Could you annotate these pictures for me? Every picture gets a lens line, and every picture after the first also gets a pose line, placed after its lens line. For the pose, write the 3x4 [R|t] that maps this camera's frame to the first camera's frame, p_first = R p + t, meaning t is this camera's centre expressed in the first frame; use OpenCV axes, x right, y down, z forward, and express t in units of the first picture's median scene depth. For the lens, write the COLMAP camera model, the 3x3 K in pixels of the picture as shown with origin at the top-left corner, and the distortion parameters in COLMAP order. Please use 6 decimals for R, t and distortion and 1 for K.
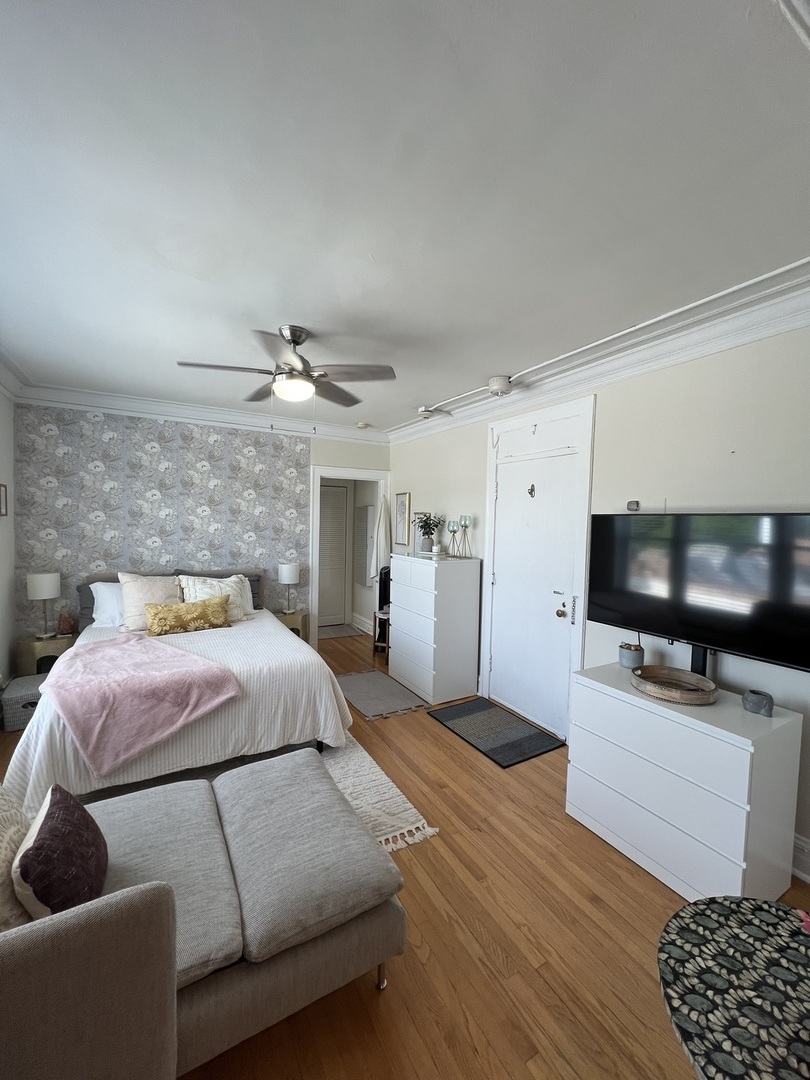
lens RADIAL K [[429.0, 0, 402.4], [0, 429.0, 540.9], [0, 0, 1]] dist [-0.003004, 0.000379]
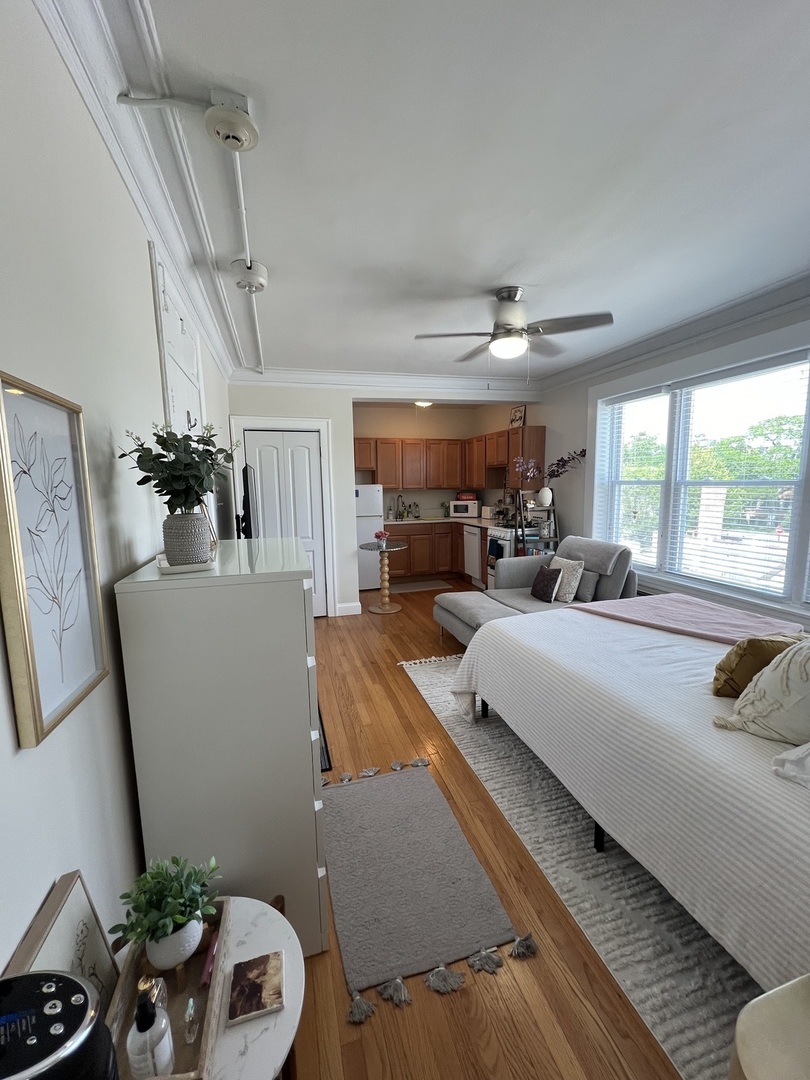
lens RADIAL K [[429.0, 0, 402.1], [0, 429.0, 537.7], [0, 0, 1]] dist [-0.003004, 0.000379]
pose [[-0.971603, -0.033194, 0.234276, -0.184866], [0.009025, 0.984192, 0.176874, -0.049061], [-0.236443, 0.173965, -0.955945, 1.537810]]
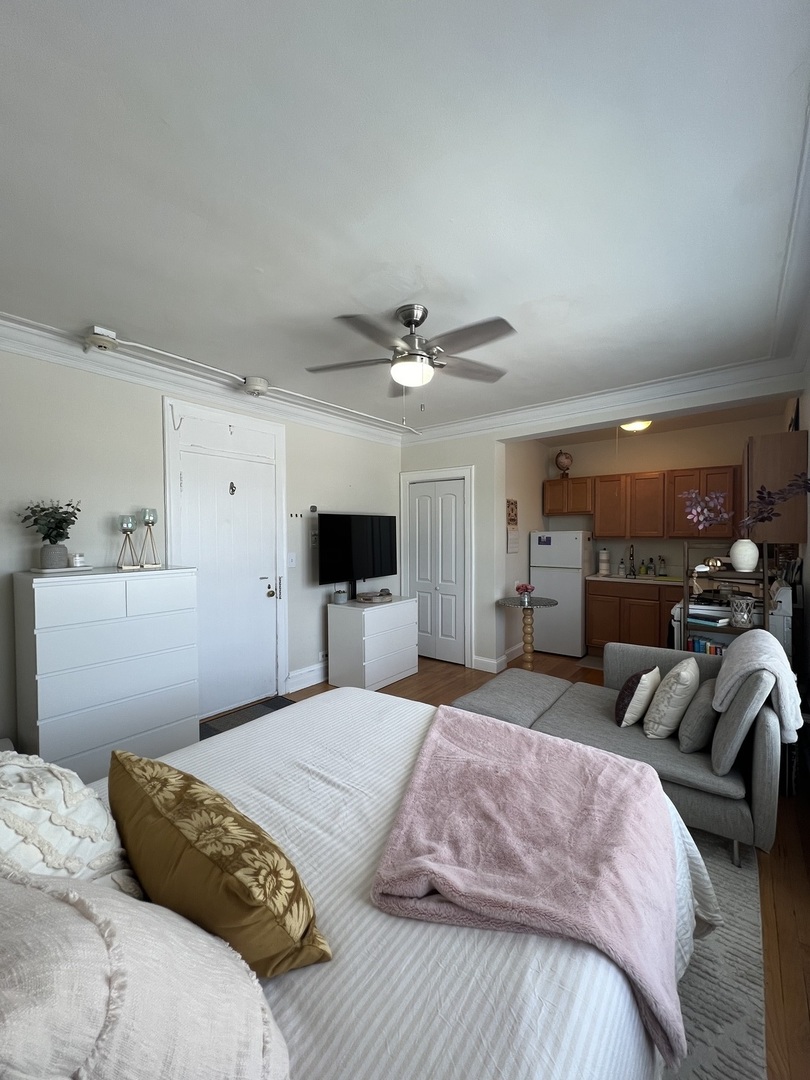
lens RADIAL K [[429.0, 0, 398.5], [0, 429.0, 541.5], [0, 0, 1]] dist [-0.003004, 0.000379]
pose [[-0.368547, -0.037186, 0.928865, -0.788715], [0.042847, 0.997458, 0.056933, -0.028797], [-0.928621, 0.060781, -0.366017, 0.973918]]
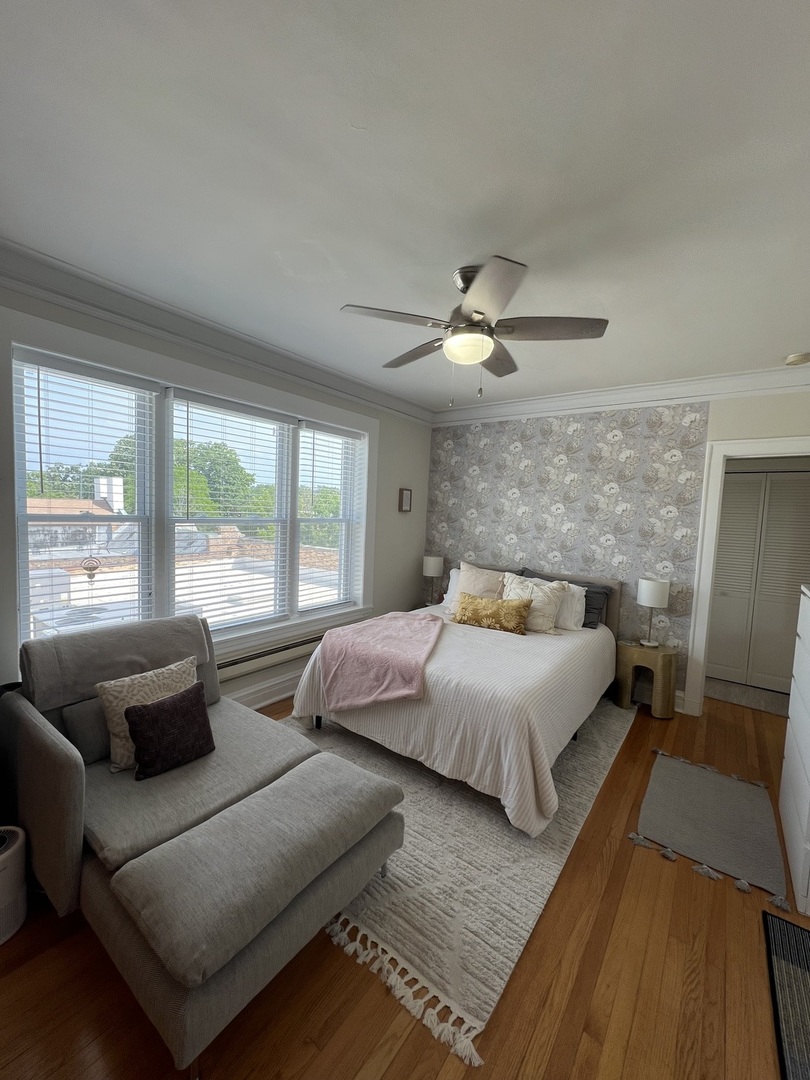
lens RADIAL K [[429.0, 0, 401.0], [0, 429.0, 540.7], [0, 0, 1]] dist [-0.003004, 0.000379]
pose [[0.395375, 0.059014, -0.916622, 0.319861], [-0.074678, 0.996695, 0.031958, -0.006567], [0.915479, 0.055817, 0.398476, 0.406813]]
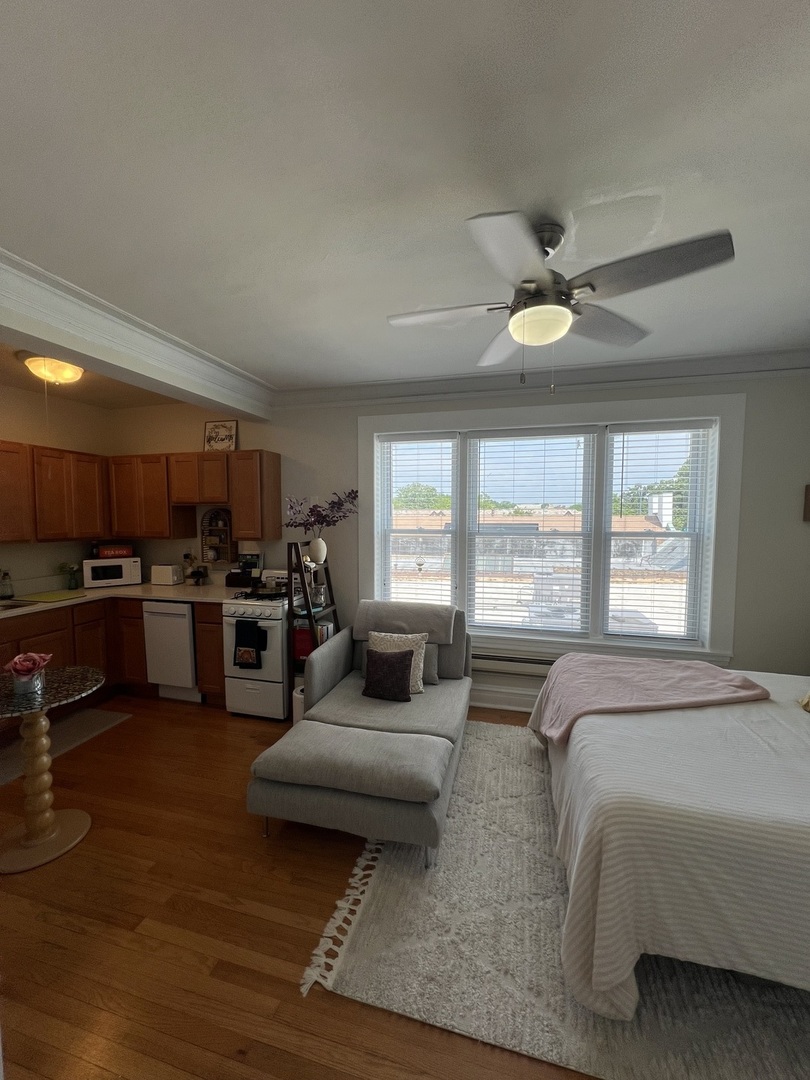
lens RADIAL K [[429.0, 0, 401.5], [0, 429.0, 539.0], [0, 0, 1]] dist [-0.003004, 0.000379]
pose [[-0.704069, 0.020120, -0.709846, 0.266966], [-0.047976, 0.995967, 0.075816, -0.043841], [0.708509, 0.087435, -0.700264, 0.941130]]
